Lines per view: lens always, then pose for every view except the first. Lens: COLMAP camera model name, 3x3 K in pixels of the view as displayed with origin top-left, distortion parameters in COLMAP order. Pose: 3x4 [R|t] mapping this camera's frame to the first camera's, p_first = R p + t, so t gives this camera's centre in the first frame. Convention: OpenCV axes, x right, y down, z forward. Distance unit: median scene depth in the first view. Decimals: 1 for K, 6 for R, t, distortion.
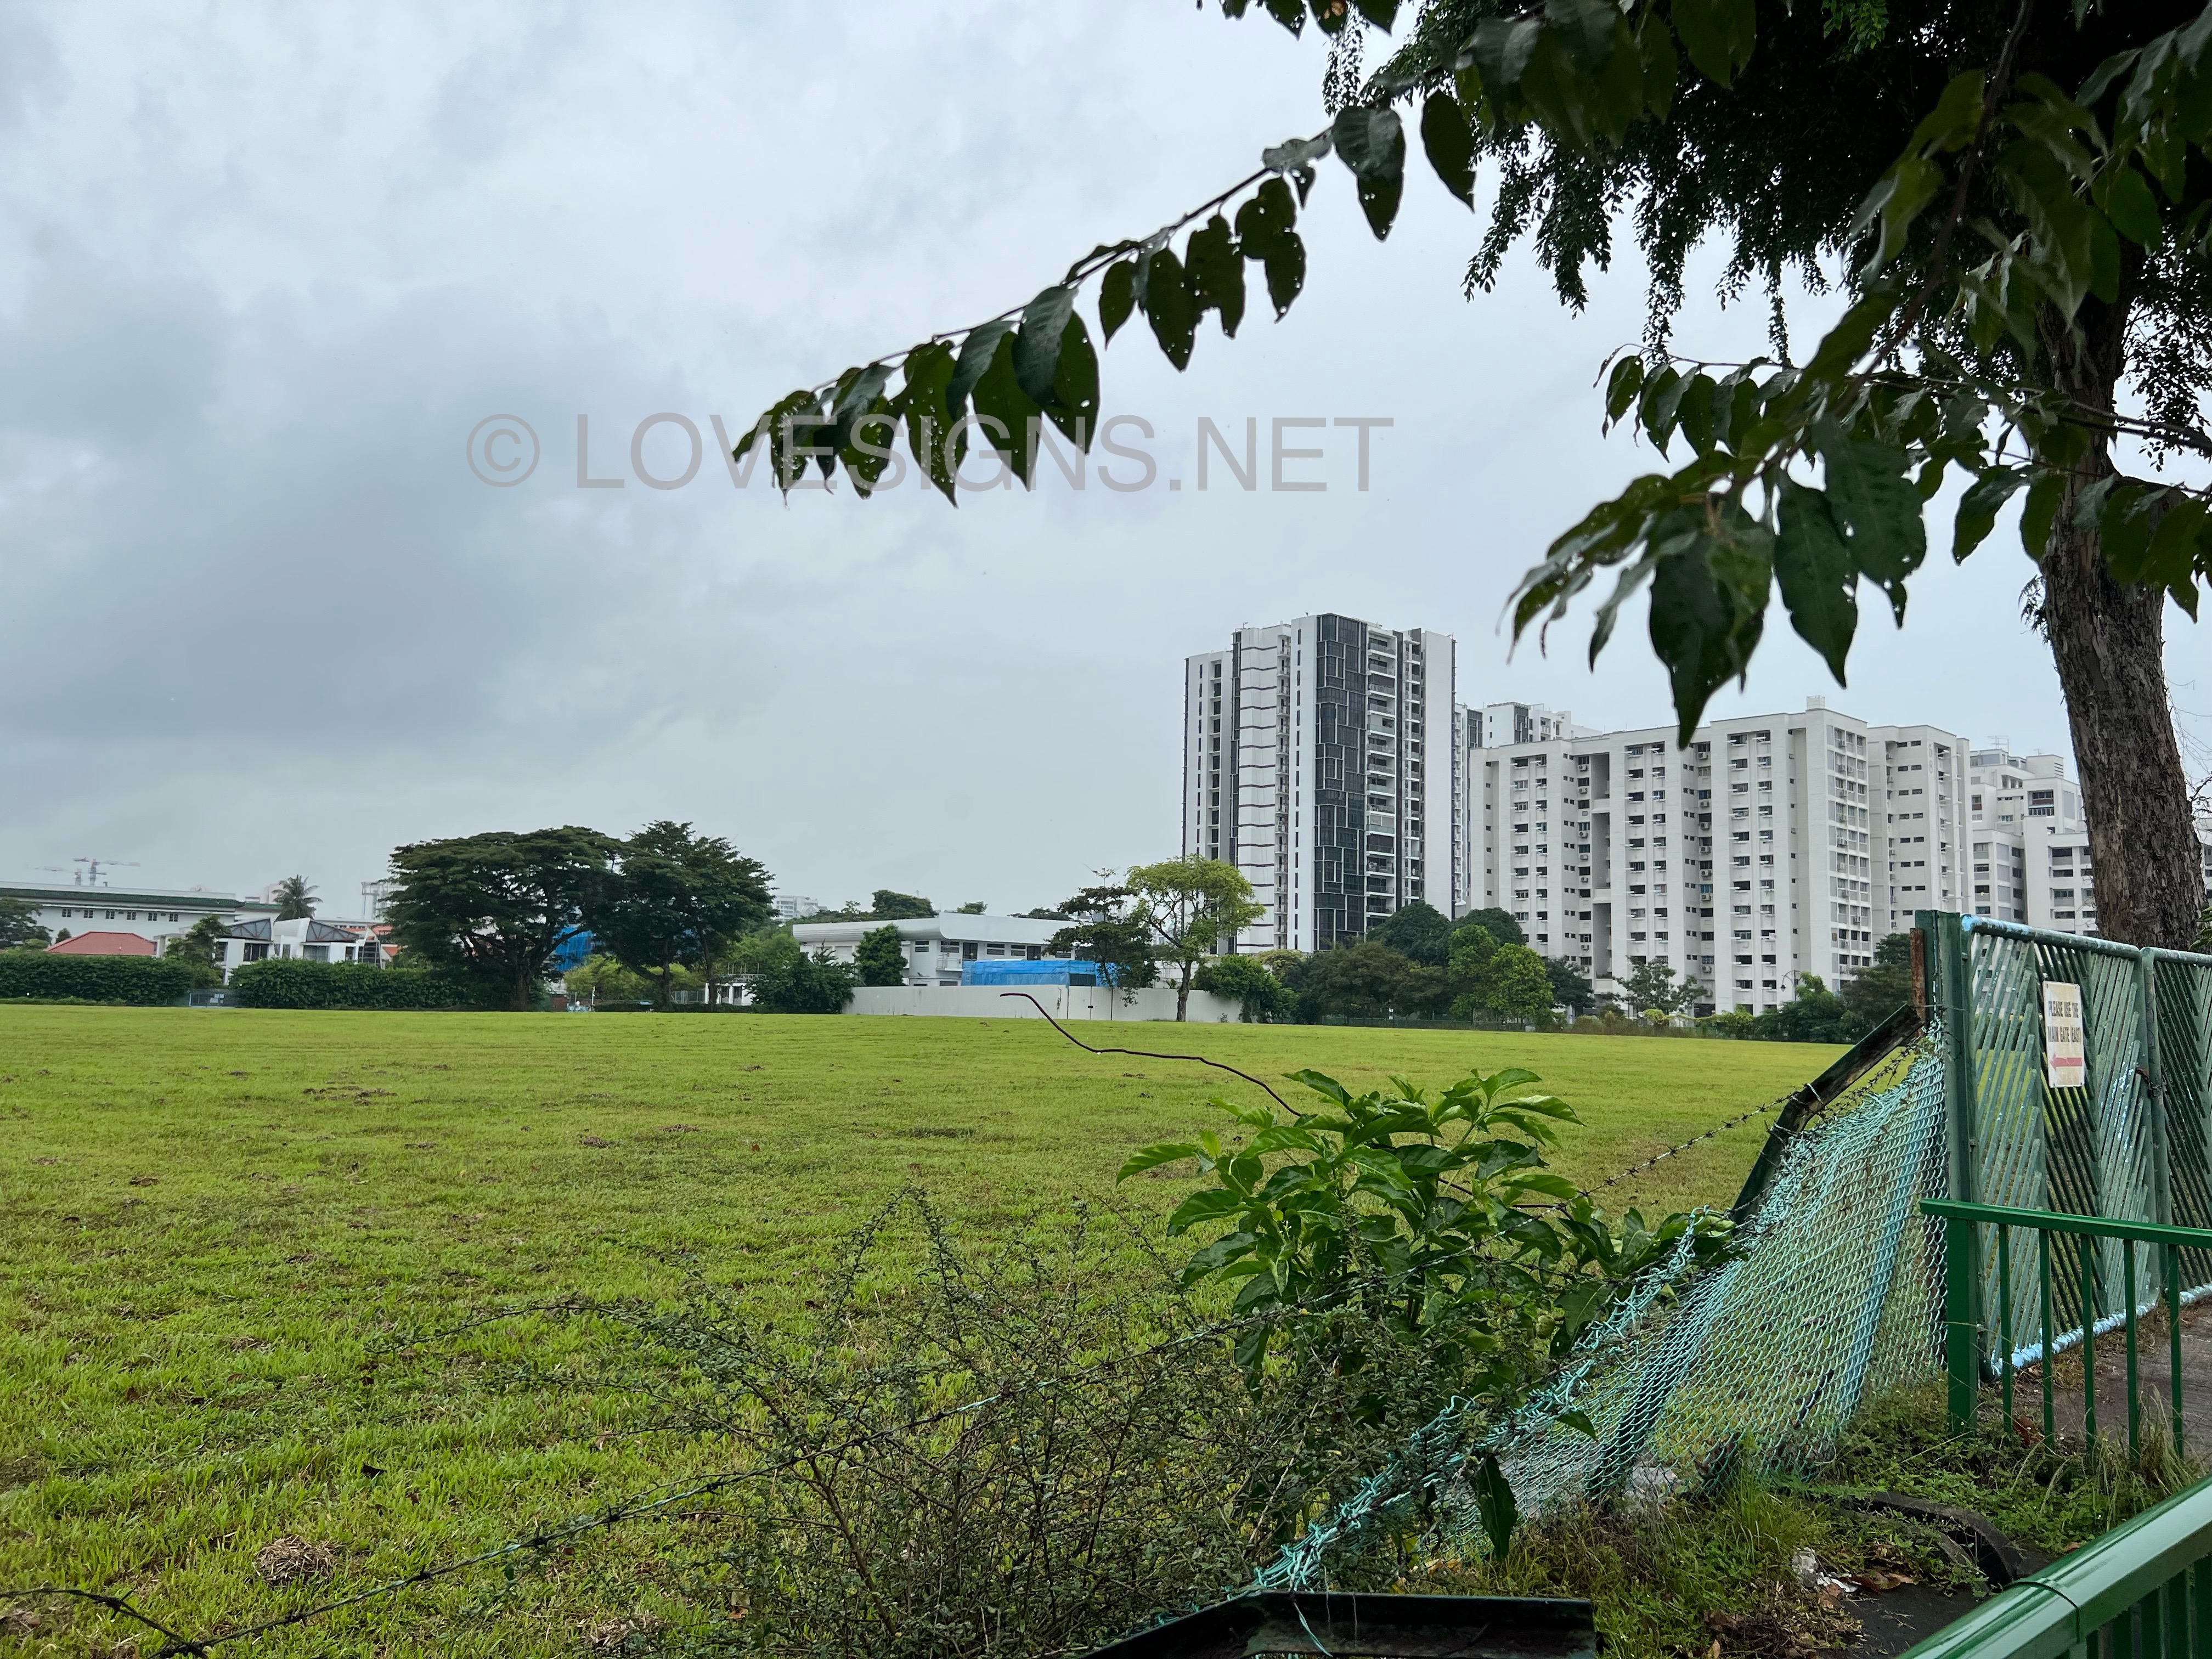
lens RADIAL K [[1690.1, 0, 1095.1], [0, 1690.1, 794.2], [0, 0, 1]] dist [0.071620, -0.211048]
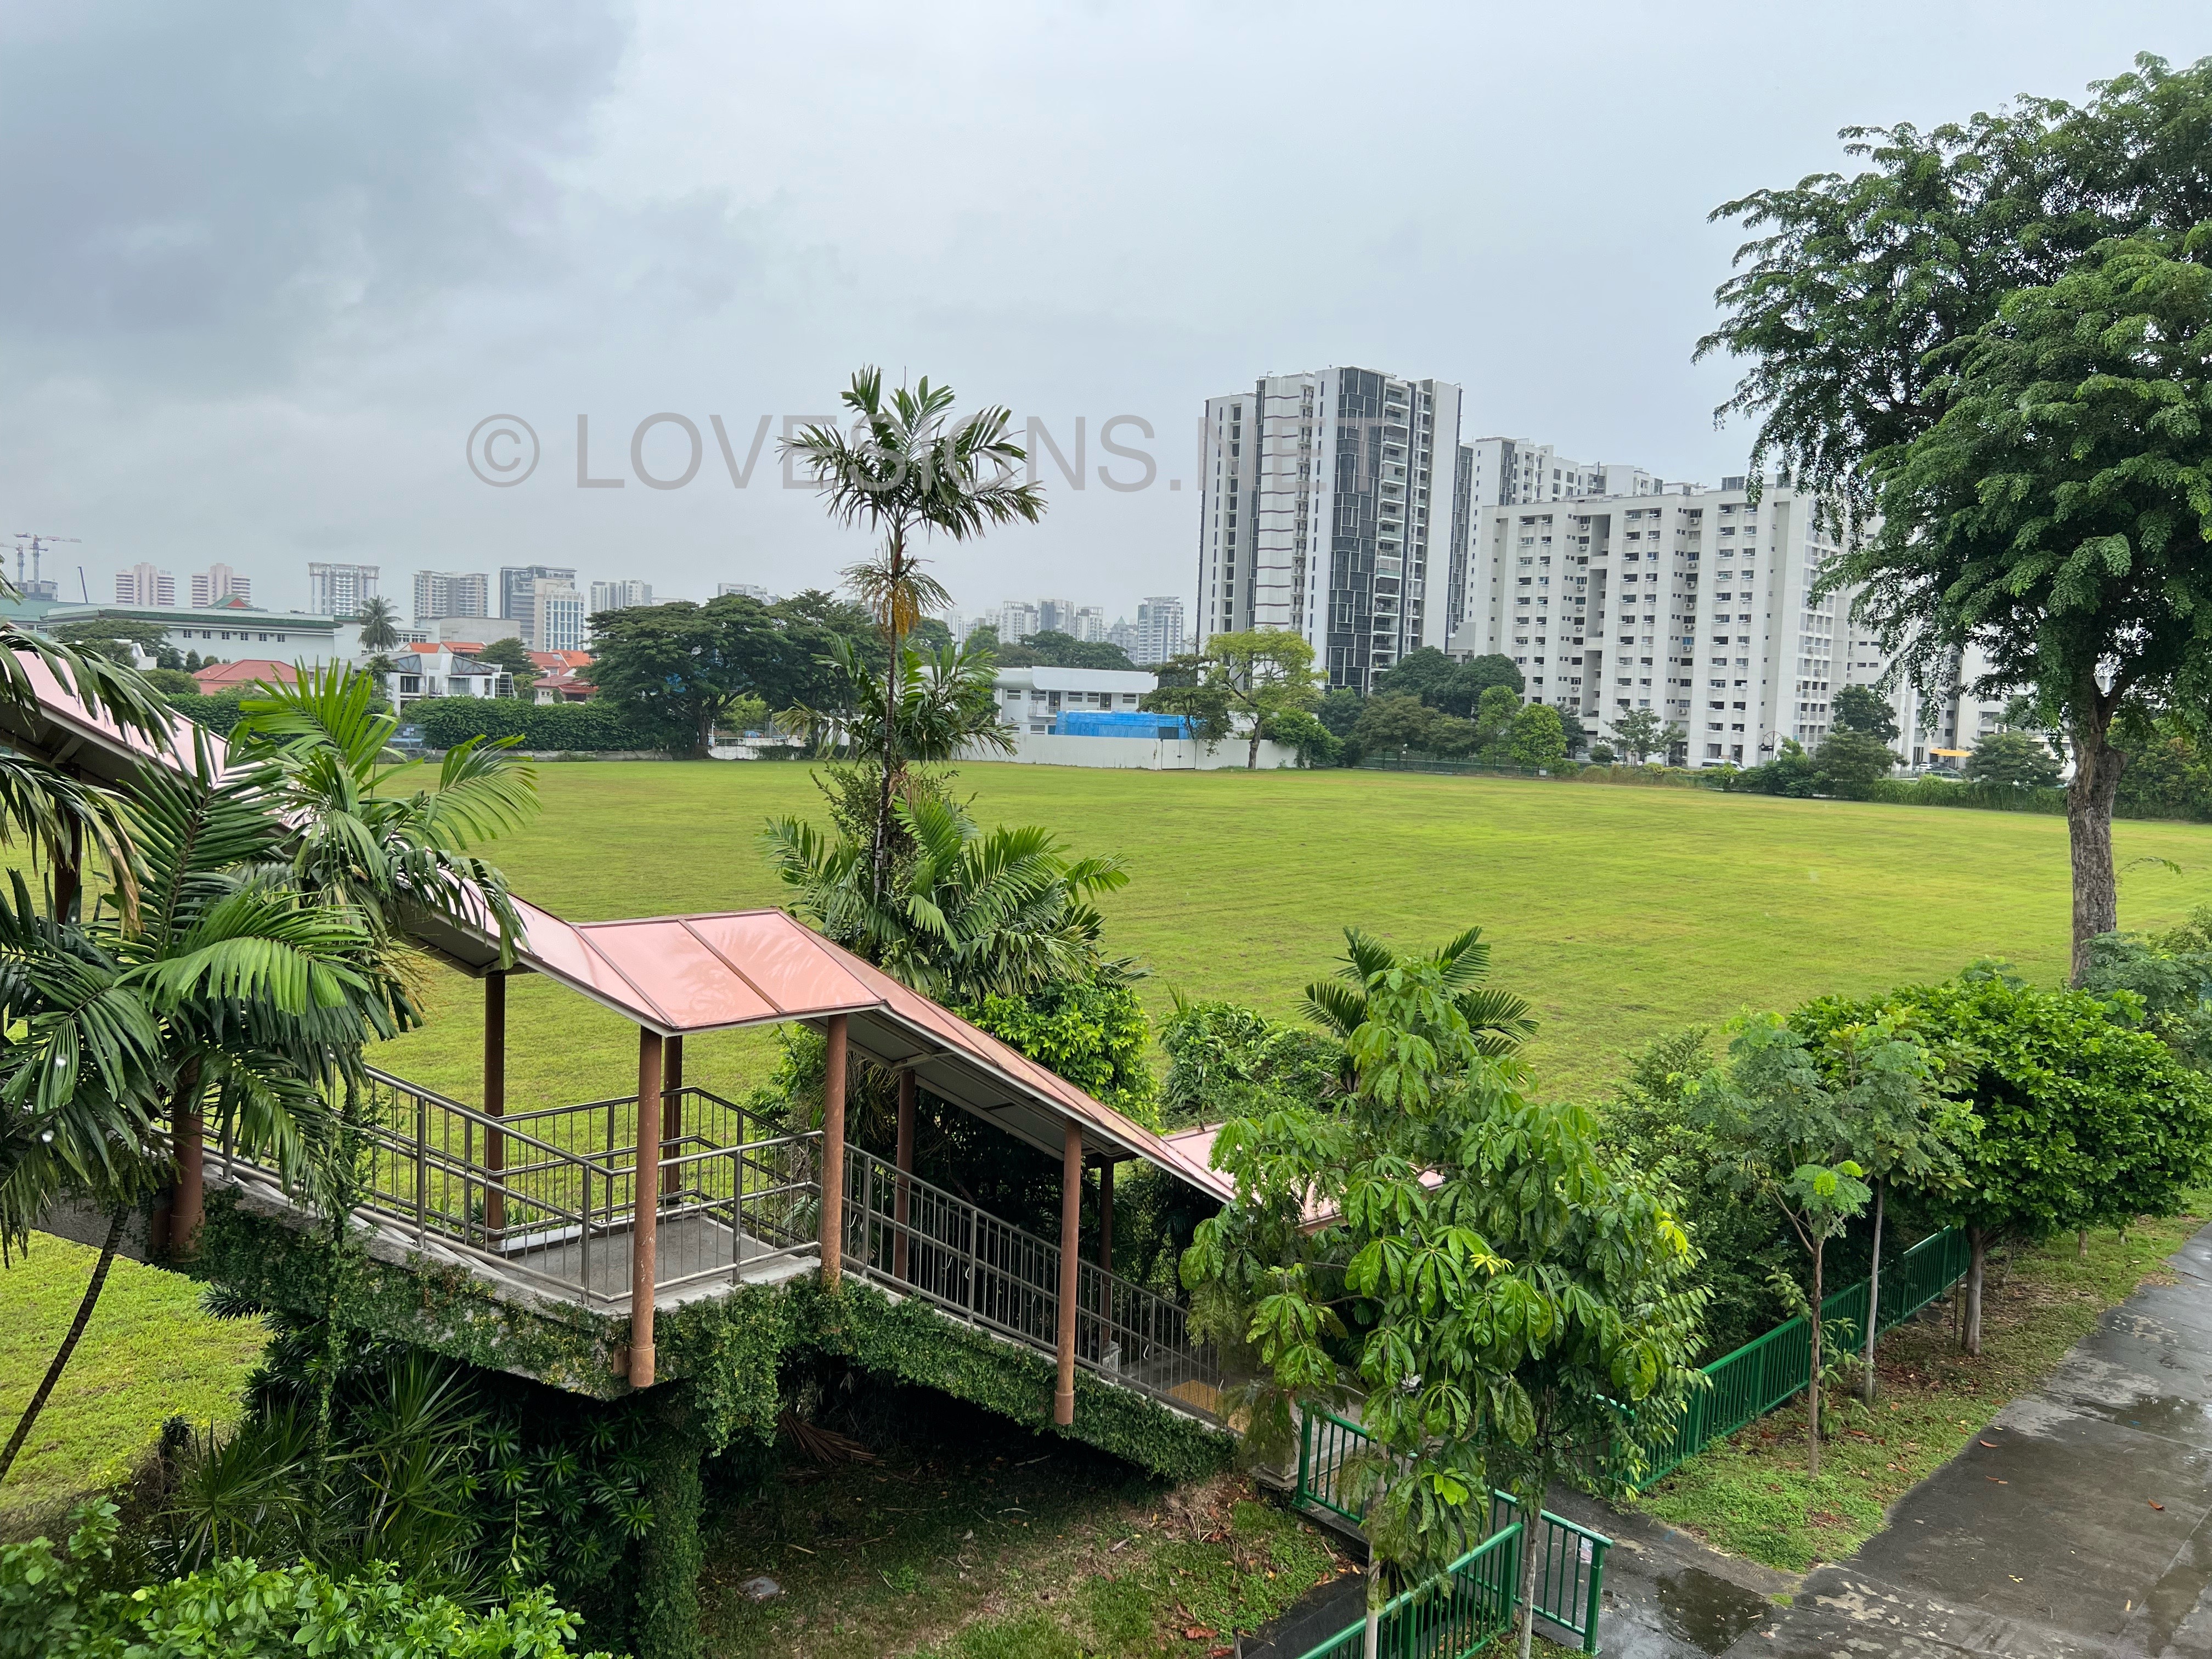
lens RADIAL K [[1687.5, 0, 1105.9], [0, 1687.5, 826.9], [0, 0, 1]] dist [0.037354, -0.042426]
pose [[0.998916, 0.003598, 0.046412, -0.074671], [-0.012927, 0.979239, 0.202295, -0.043510], [-0.044721, -0.202676, 0.978224, -0.105243]]
